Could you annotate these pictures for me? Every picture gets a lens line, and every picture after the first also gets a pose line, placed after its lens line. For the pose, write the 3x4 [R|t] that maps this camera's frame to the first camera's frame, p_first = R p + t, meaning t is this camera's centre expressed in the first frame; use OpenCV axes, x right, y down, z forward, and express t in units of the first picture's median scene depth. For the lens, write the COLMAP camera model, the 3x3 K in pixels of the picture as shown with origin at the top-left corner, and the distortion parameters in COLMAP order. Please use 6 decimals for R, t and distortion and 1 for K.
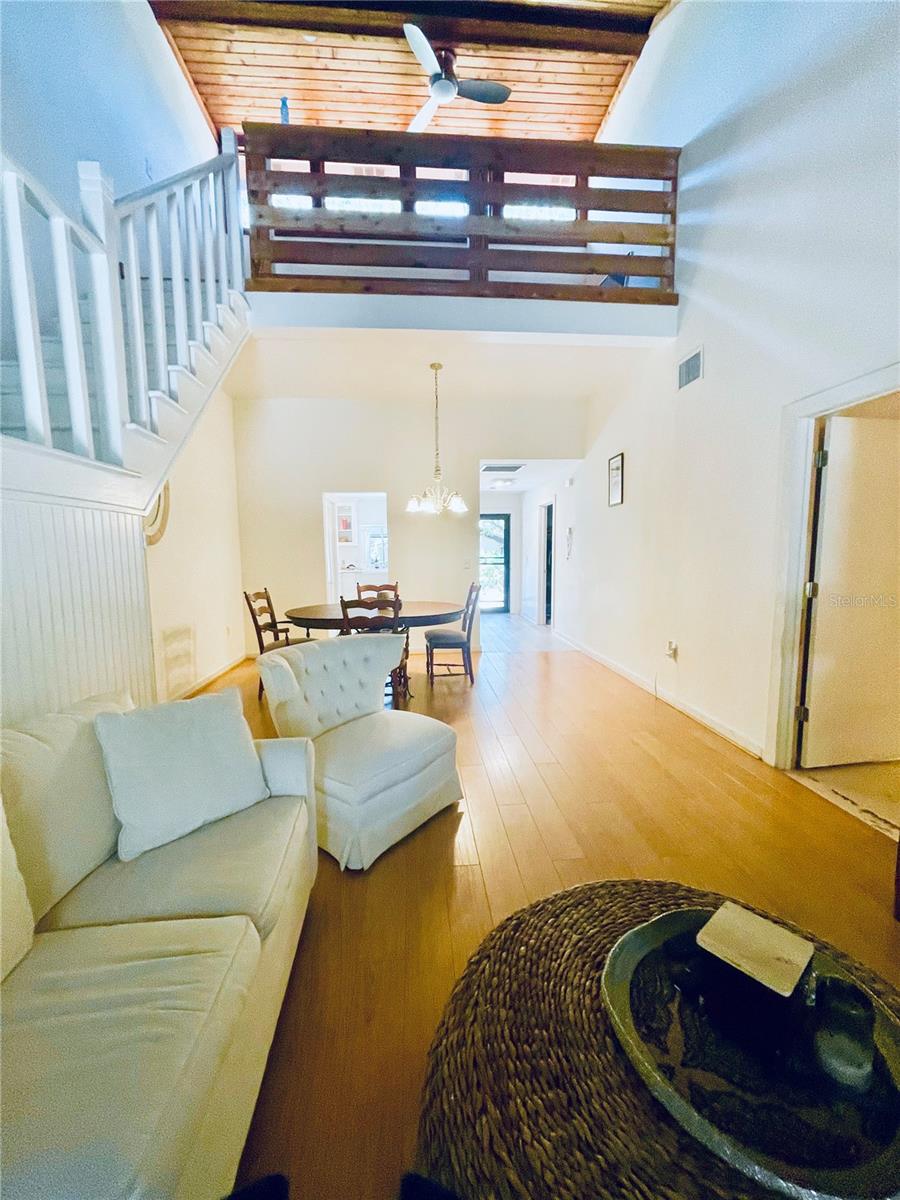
lens RADIAL K [[482.1, 0, 452.0], [0, 482.1, 600.1], [0, 0, 1]] dist [-0.001276, -0.000149]
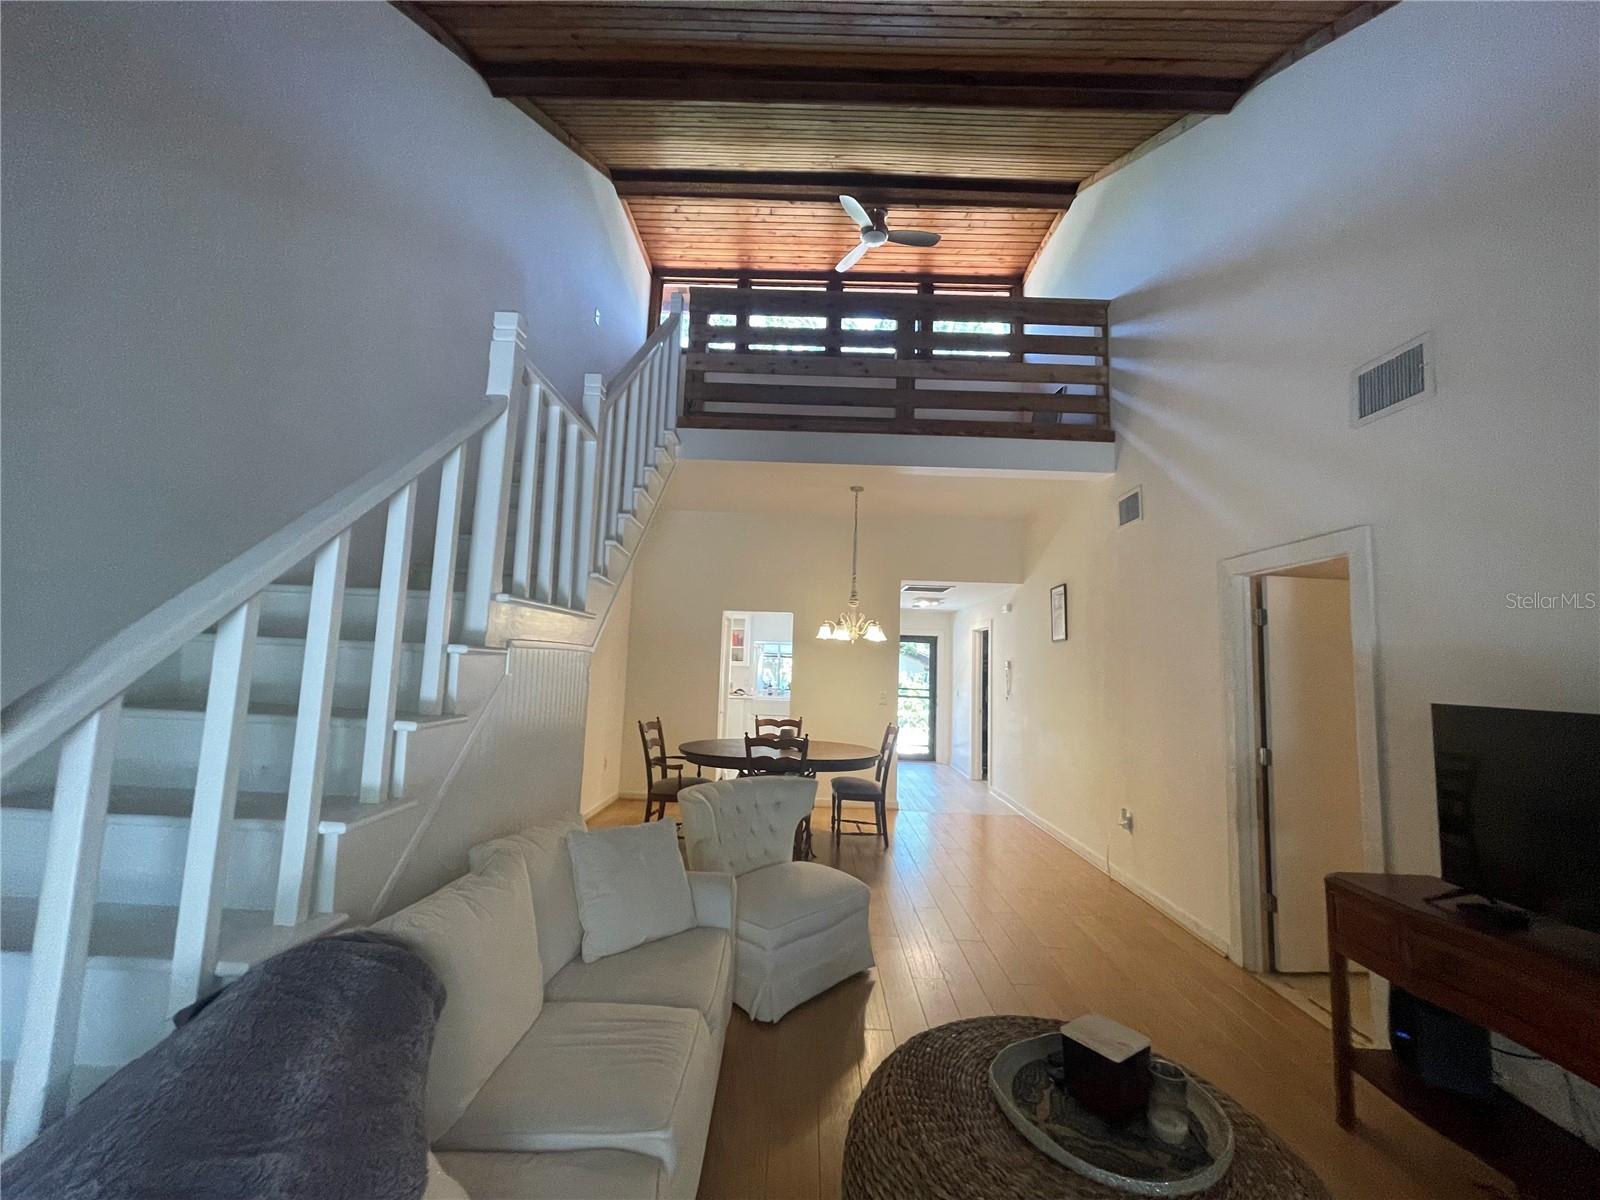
lens RADIAL K [[642.8, 0, 799.2], [0, 642.8, 601.3], [0, 0, 1]] dist [-0.001276, -0.000149]
pose [[0.994424, 0.036268, -0.099027, -0.016797], [-0.055871, 0.977578, -0.203024, -0.009816], [0.089443, 0.207425, 0.974153, -0.243386]]
